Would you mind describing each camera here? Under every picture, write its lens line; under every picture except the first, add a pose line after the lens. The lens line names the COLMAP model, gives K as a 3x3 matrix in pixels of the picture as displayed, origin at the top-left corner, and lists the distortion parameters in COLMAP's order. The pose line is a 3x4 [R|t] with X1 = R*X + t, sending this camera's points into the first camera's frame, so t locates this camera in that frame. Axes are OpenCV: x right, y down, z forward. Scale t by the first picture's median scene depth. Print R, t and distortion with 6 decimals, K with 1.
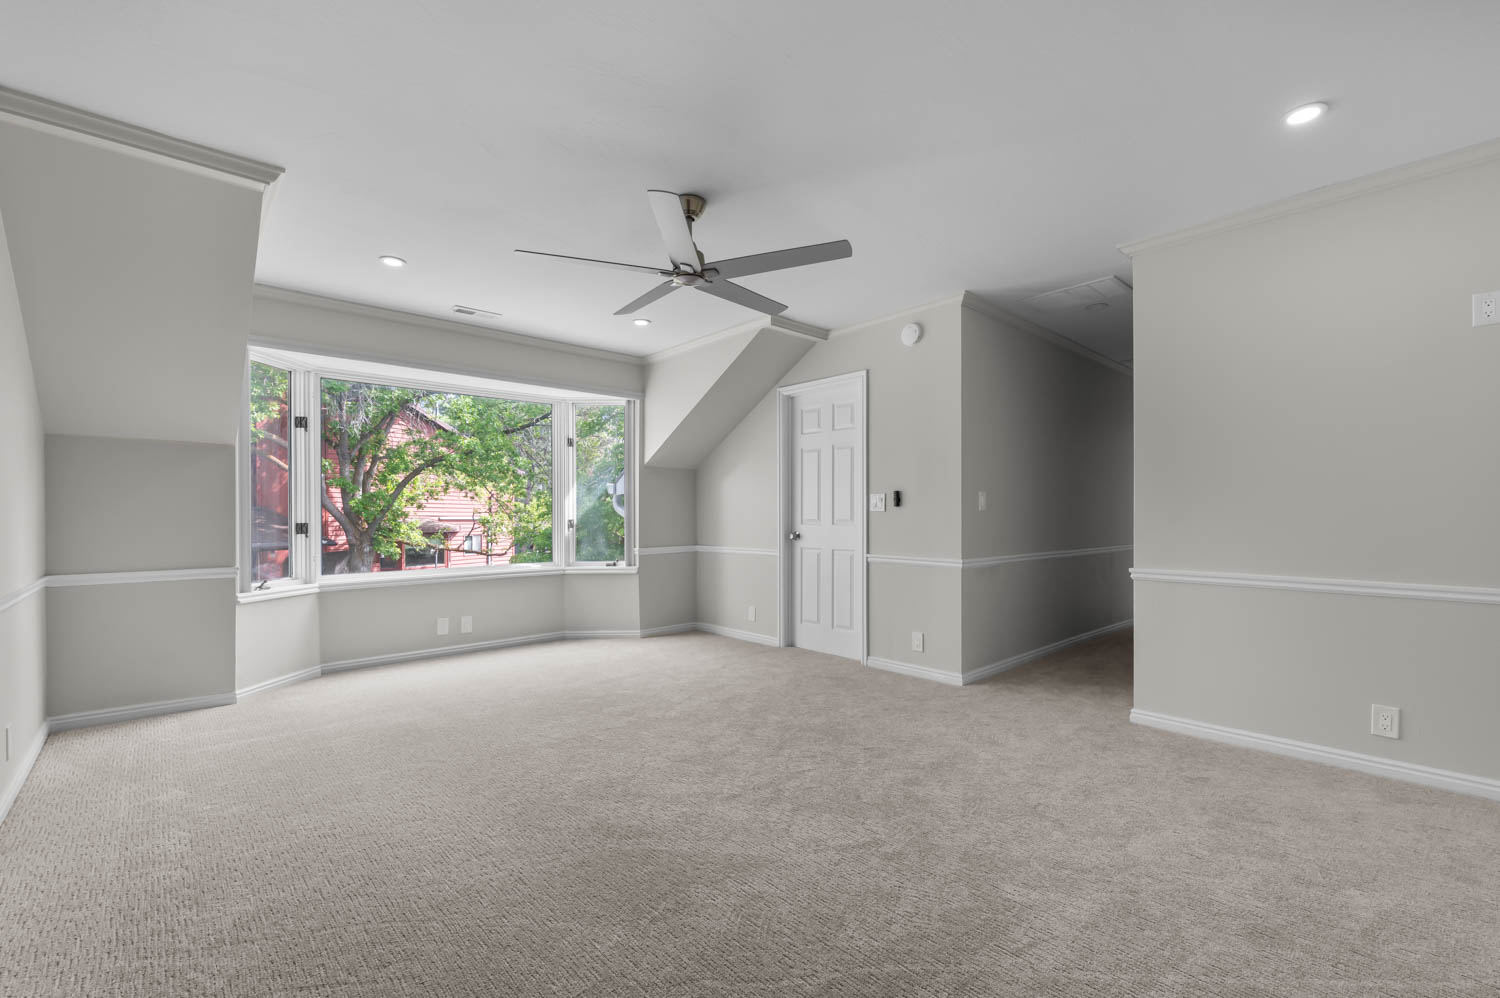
lens RADIAL K [[643.3, 0, 751.4], [0, 643.3, 512.6], [0, 0, 1]] dist [0.000205, 0.000041]
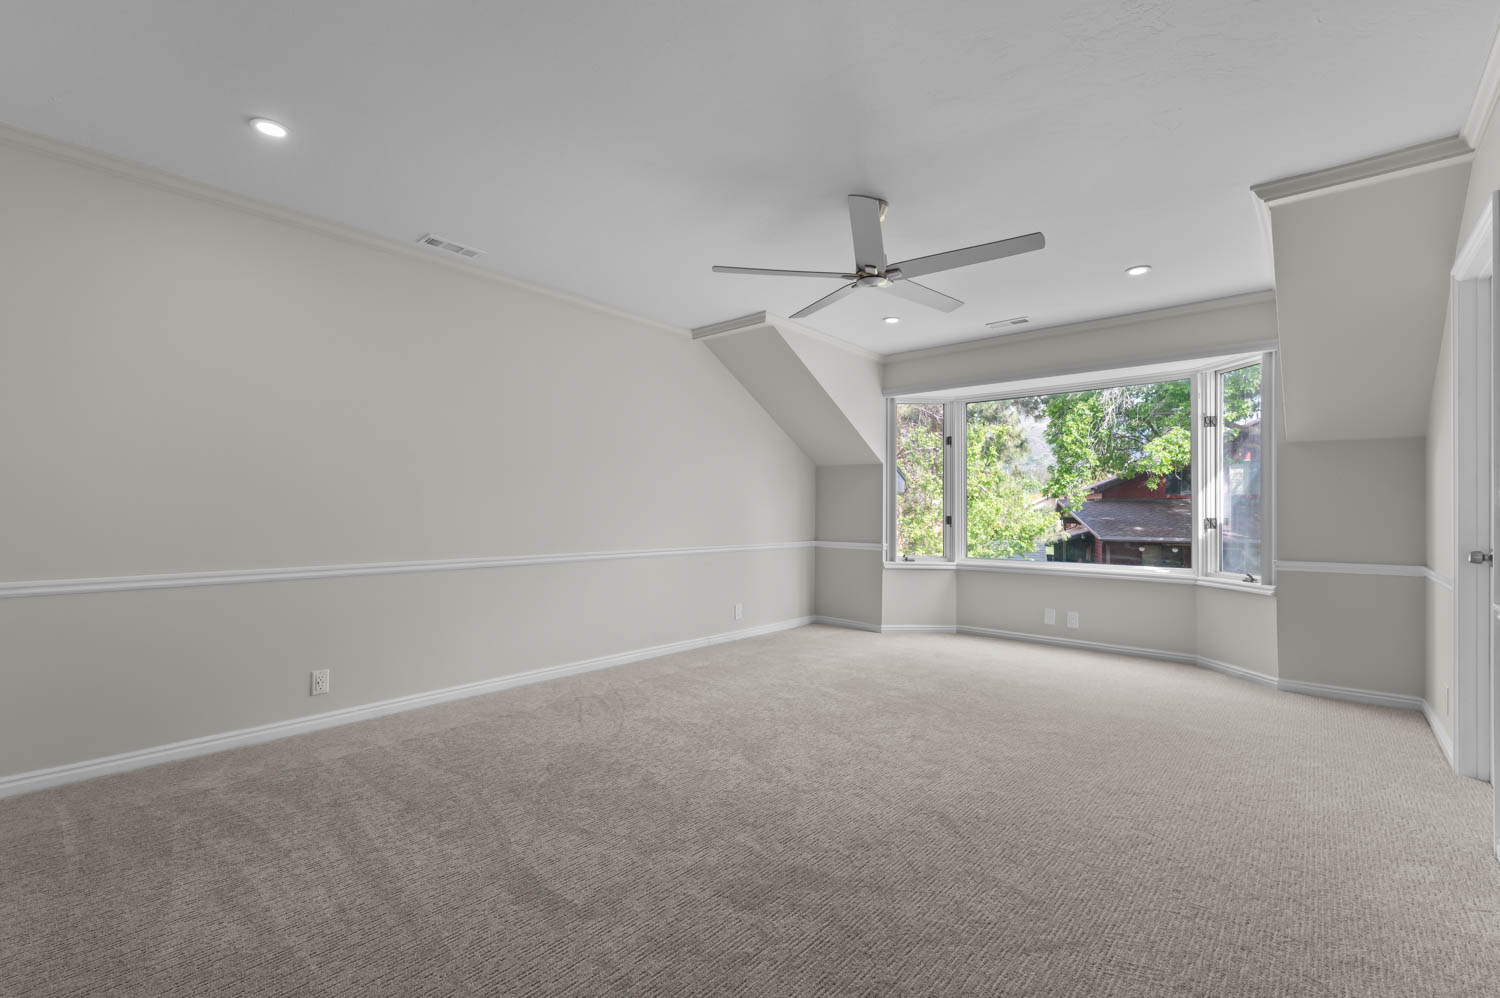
lens RADIAL K [[630.6, 0, 750.0], [0, 630.6, 499.0], [0, 0, 1]] dist [-0.042812, 0.000042]
pose [[0.077730, -0.011566, -0.996907, 0.559113], [-0.000832, 0.999932, -0.011666, -0.003721], [0.996974, 0.001736, 0.077715, 0.479094]]
